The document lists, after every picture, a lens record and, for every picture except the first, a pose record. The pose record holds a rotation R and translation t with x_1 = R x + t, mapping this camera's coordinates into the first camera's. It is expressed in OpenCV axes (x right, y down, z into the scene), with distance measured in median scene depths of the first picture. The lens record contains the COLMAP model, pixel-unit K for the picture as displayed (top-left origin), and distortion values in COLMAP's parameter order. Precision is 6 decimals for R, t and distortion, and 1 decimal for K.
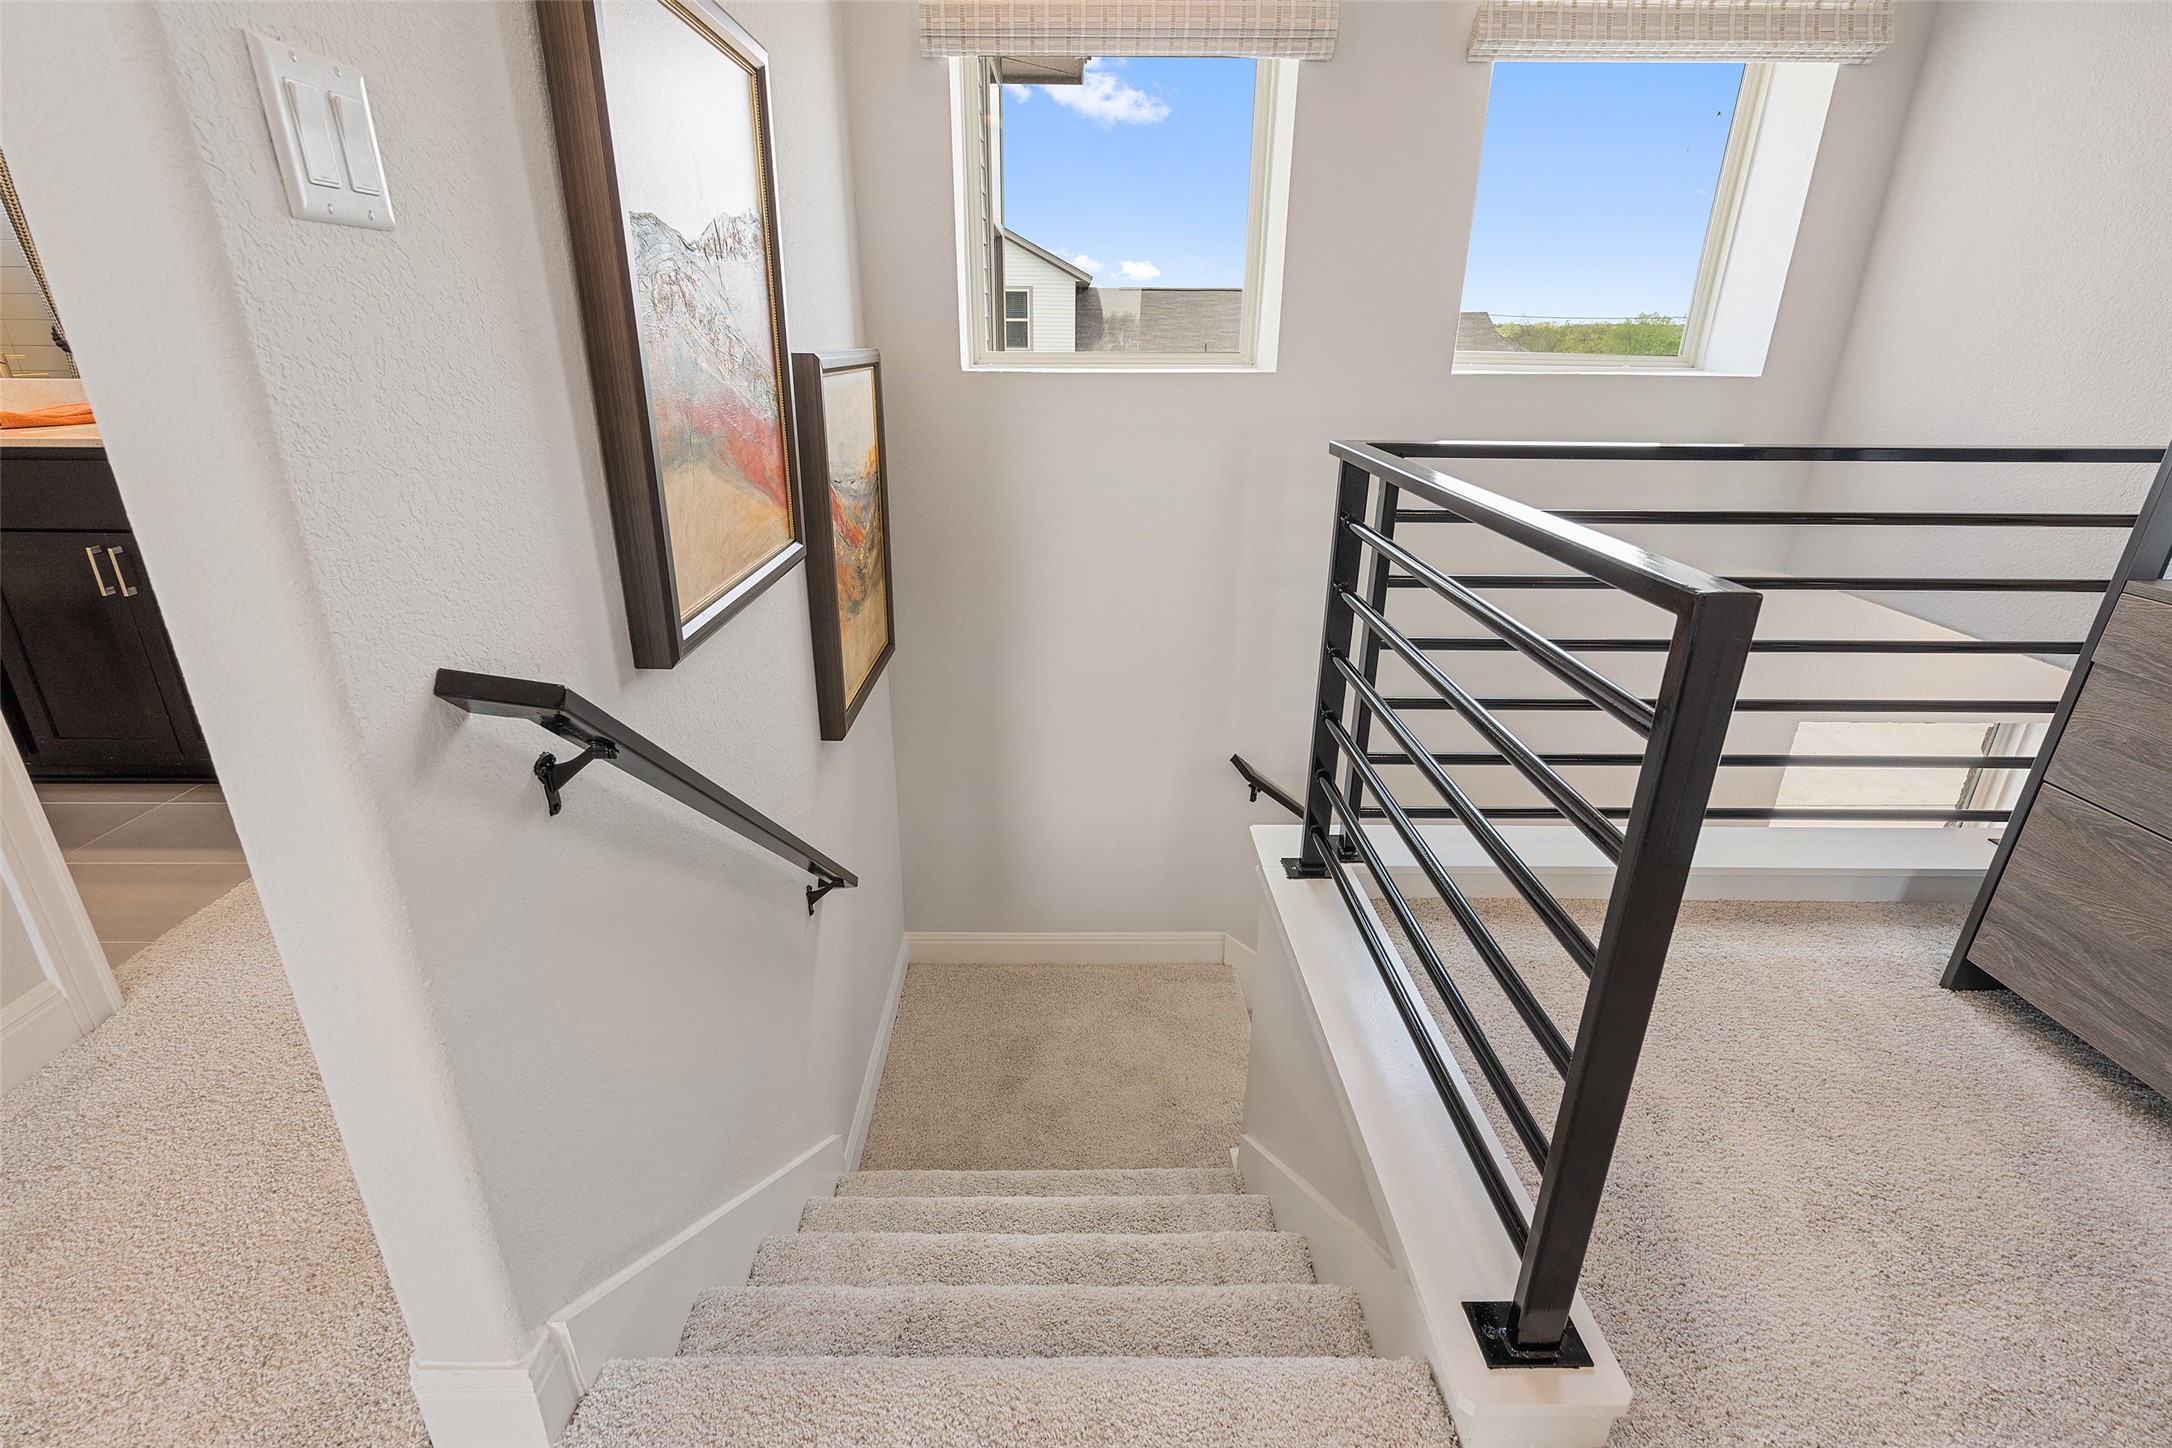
lens RADIAL K [[990.5, 0, 1072.9], [0, 990.5, 723.6], [0, 0, 1]] dist [-0.004426, 0.000256]
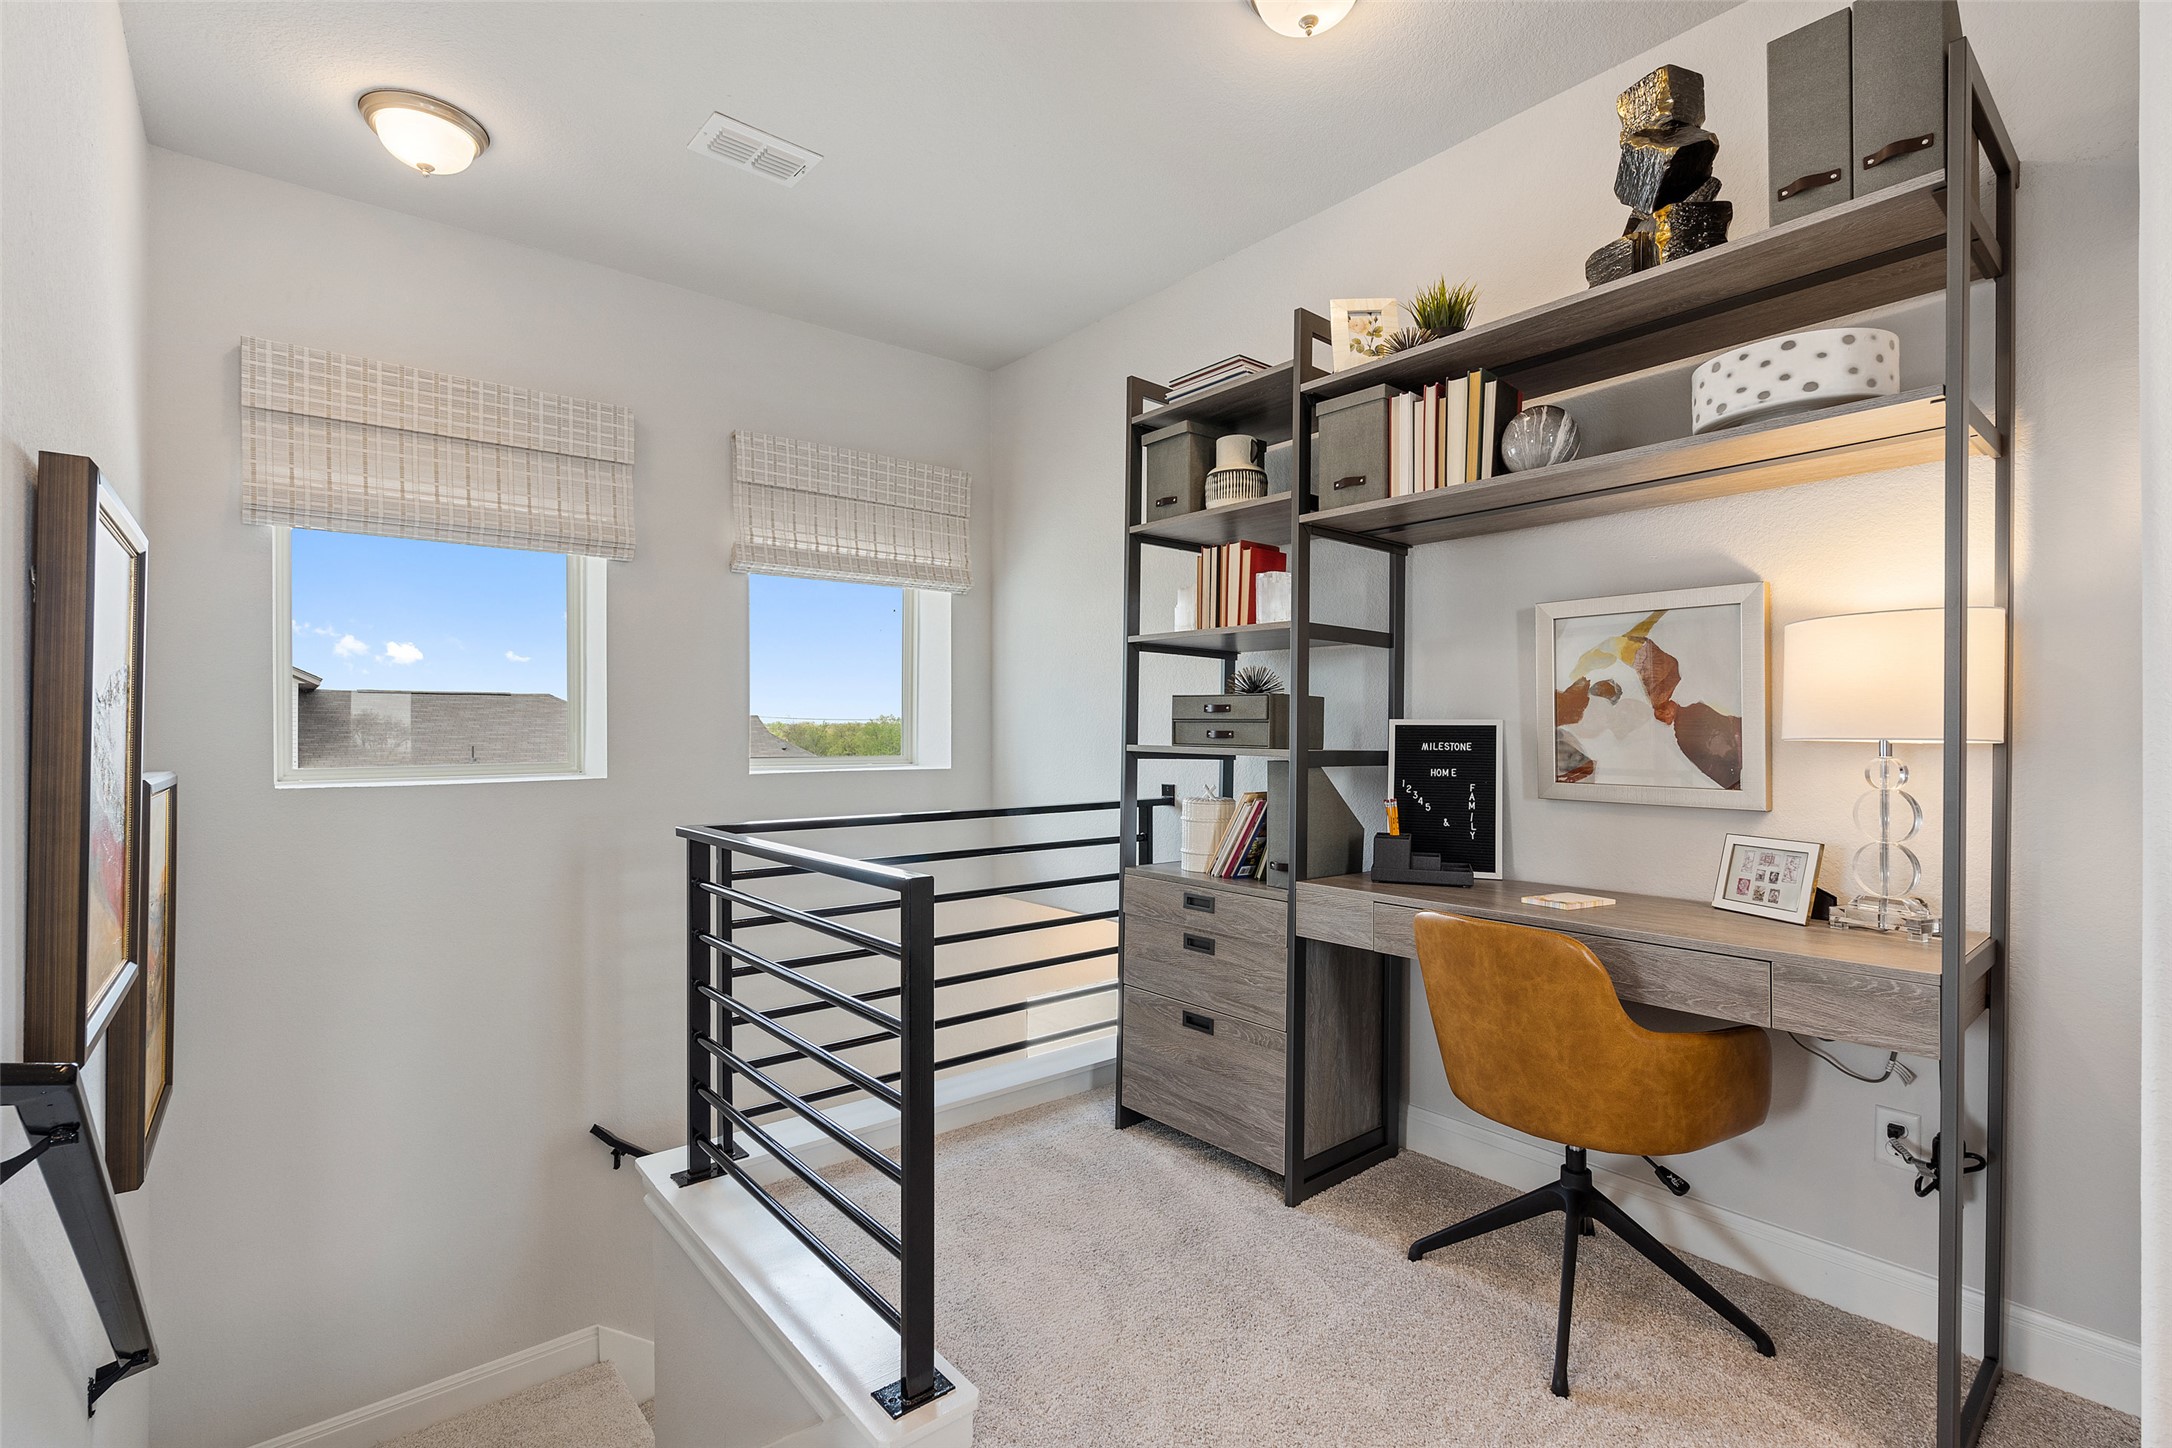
lens RADIAL K [[990.5, 0, 1081.2], [0, 990.5, 729.6], [0, 0, 1]] dist [-0.004426, 0.000256]
pose [[0.773031, -0.006210, 0.634338, -0.150499], [0.239361, 0.928893, -0.282602, 0.094795], [-0.587477, 0.370296, 0.719550, -0.312116]]
